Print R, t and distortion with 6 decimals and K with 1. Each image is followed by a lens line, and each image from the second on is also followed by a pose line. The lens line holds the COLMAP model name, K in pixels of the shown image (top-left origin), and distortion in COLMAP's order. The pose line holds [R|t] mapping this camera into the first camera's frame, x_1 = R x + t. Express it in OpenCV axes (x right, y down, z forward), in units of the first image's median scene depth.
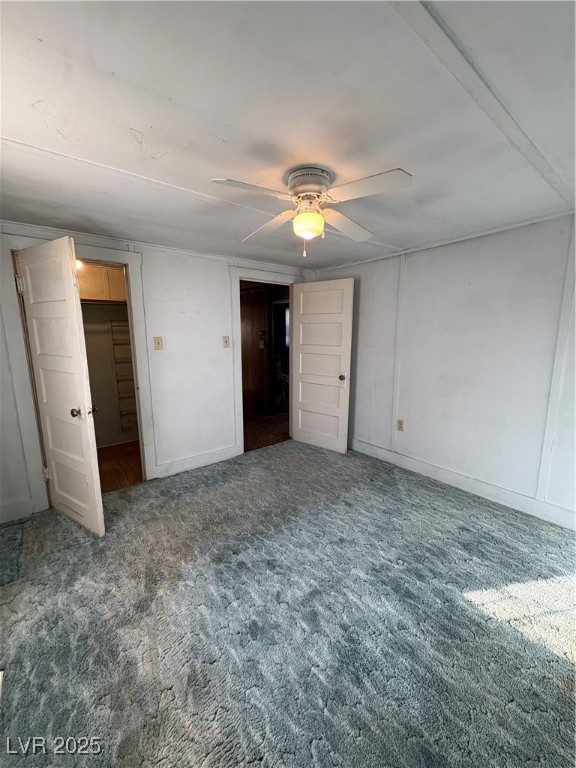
lens RADIAL K [[305.6, 0, 290.0], [0, 305.6, 383.5], [0, 0, 1]] dist [-0.000261, 0.000711]
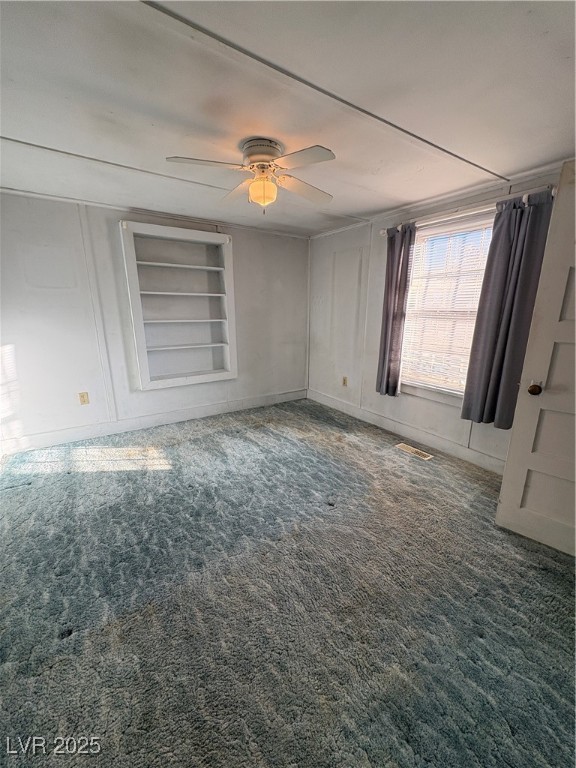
lens RADIAL K [[305.6, 0, 288.1], [0, 305.6, 382.7], [0, 0, 1]] dist [-0.000261, 0.000711]
pose [[-0.996572, -0.019265, 0.080458, -0.084968], [0.015388, 0.912374, 0.409067, -0.210166], [-0.081288, 0.408903, -0.908950, 1.430023]]
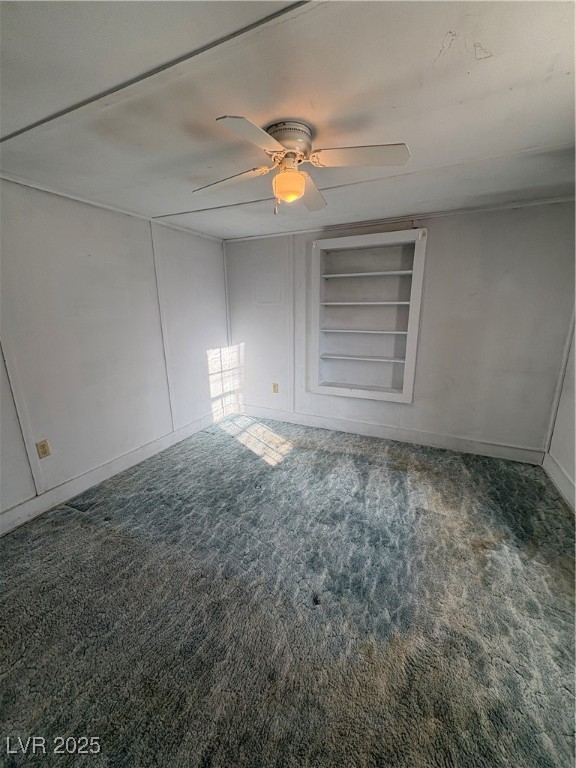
lens RADIAL K [[305.6, 0, 286.3], [0, 305.6, 382.3], [0, 0, 1]] dist [-0.000261, 0.000711]
pose [[-0.439183, -0.194054, 0.877189, -0.552252], [0.165817, 0.942109, 0.291436, -0.138972], [-0.882962, 0.273447, -0.381581, 0.955404]]
